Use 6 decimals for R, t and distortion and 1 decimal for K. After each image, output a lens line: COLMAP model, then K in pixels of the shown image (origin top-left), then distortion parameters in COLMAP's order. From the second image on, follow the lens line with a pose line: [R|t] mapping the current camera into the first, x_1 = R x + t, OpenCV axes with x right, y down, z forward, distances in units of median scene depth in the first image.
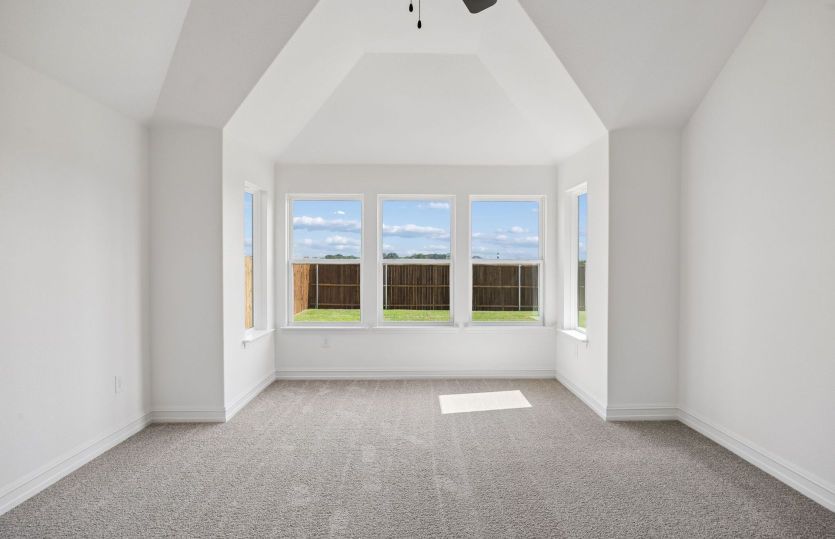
lens RADIAL K [[409.6, 0, 417.4], [0, 409.6, 267.2], [0, 0, 1]] dist [-0.000122, 0.000258]
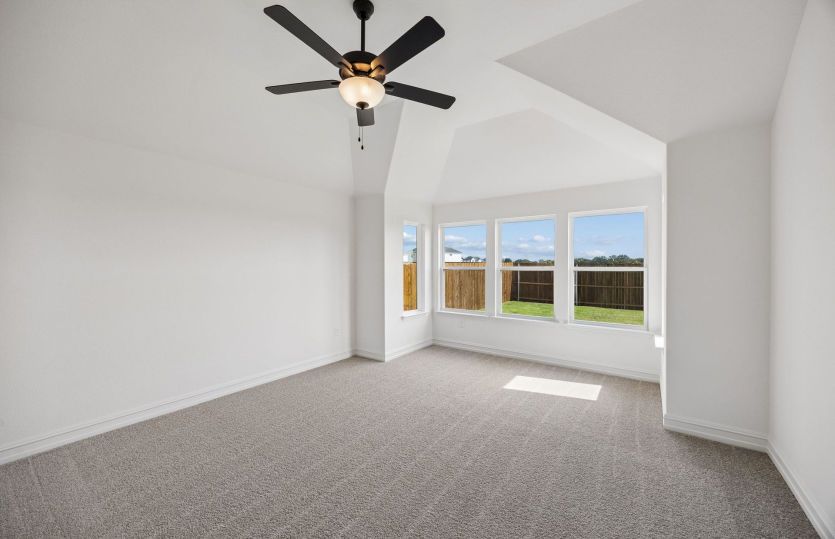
lens RADIAL K [[311.4, 0, 416.8], [0, 311.4, 265.3], [0, 0, 1]] dist [0.001257, 0.000228]
pose [[0.805798, -0.001425, -0.592189, 0.310243], [-0.004114, 0.999959, -0.008006, -0.015836], [0.592176, 0.008887, 0.805759, 0.008546]]
